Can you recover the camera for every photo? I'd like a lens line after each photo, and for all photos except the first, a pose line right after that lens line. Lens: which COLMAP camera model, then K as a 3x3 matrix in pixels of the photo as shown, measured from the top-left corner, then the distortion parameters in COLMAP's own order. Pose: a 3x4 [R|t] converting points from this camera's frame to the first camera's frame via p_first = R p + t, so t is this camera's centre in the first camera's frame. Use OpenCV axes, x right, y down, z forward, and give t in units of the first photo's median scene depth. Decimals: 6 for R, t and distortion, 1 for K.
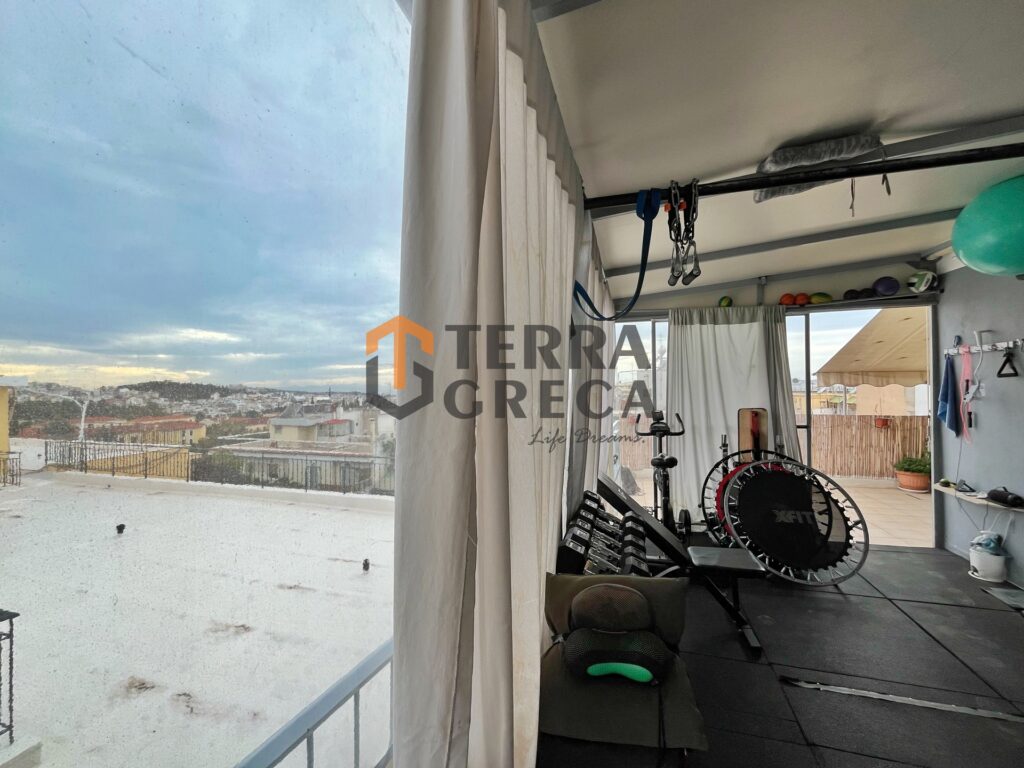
lens RADIAL K [[412.5, 0, 512.0], [0, 412.5, 384.0], [0, 0, 1]] dist [0.000453, -0.000549]
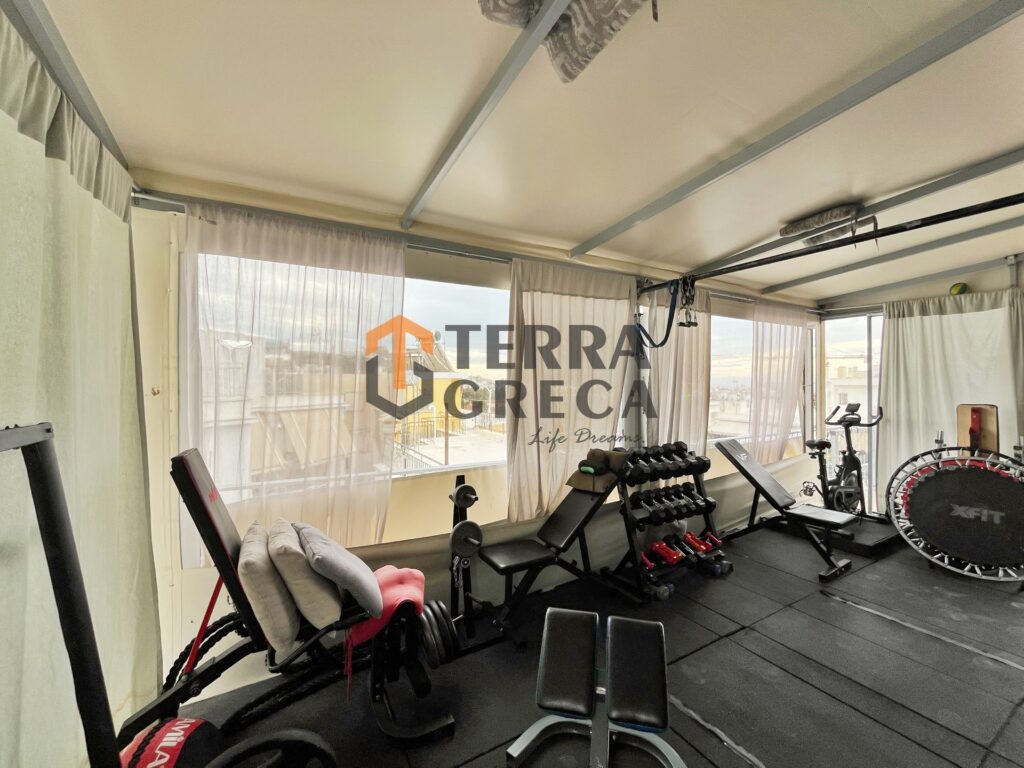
lens RADIAL K [[415.2, 0, 514.8], [0, 415.2, 381.9], [0, 0, 1]] dist [-0.001808, -0.000450]
pose [[0.728807, 0.006198, -0.684691, 0.446715], [0.002222, 0.999932, 0.011417, -0.004111], [0.684716, -0.009842, 0.728744, -0.374543]]
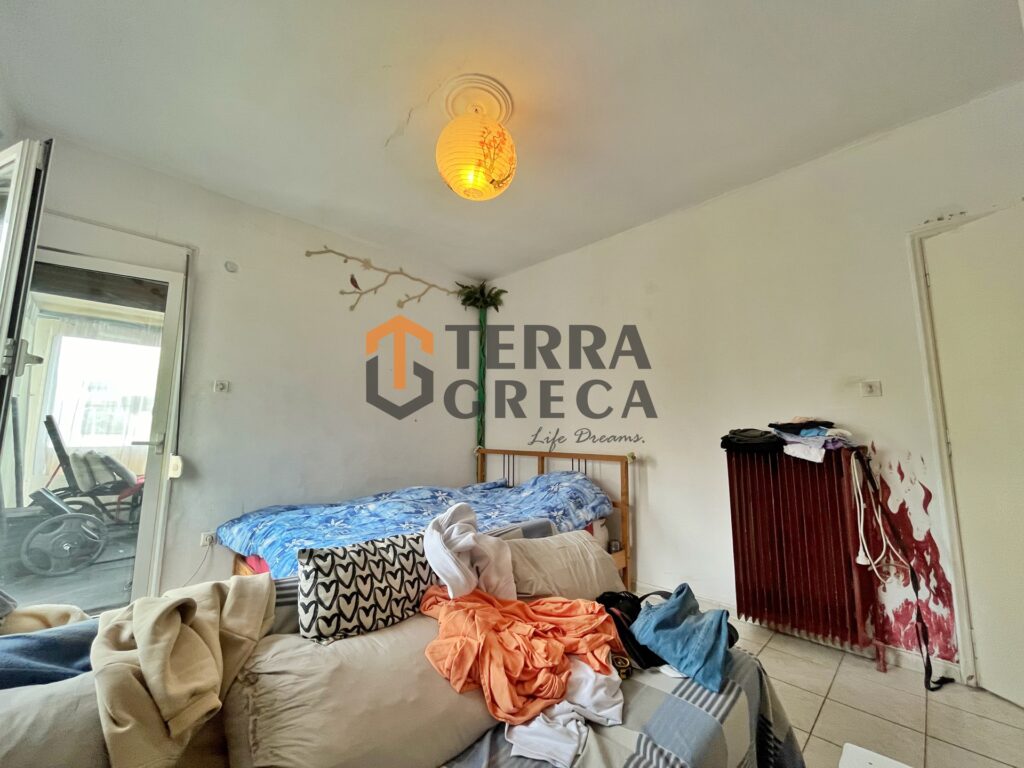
lens RADIAL K [[415.7, 0, 514.4], [0, 415.7, 382.2], [0, 0, 1]] dist [-0.001033, -0.000199]
pose [[0.882219, -0.046939, -0.468494, 1.461296], [-0.009621, 0.993013, -0.117609, 0.094285], [0.470741, 0.108265, 0.875603, -0.674815]]
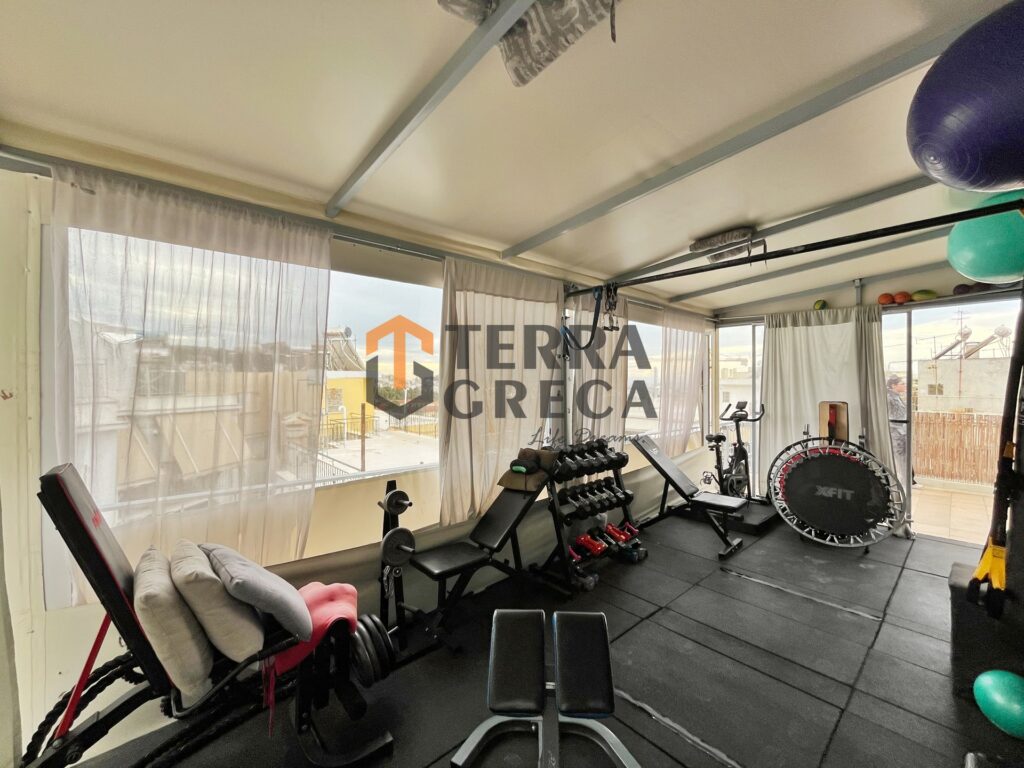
lens RADIAL K [[415.7, 0, 514.4], [0, 415.7, 382.2], [0, 0, 1]] dist [-0.001033, -0.000199]
pose [[0.851755, 0.009313, -0.523857, 0.421919], [-0.002255, 0.999898, 0.014109, -0.006763], [0.523935, -0.010836, 0.851689, -0.391495]]
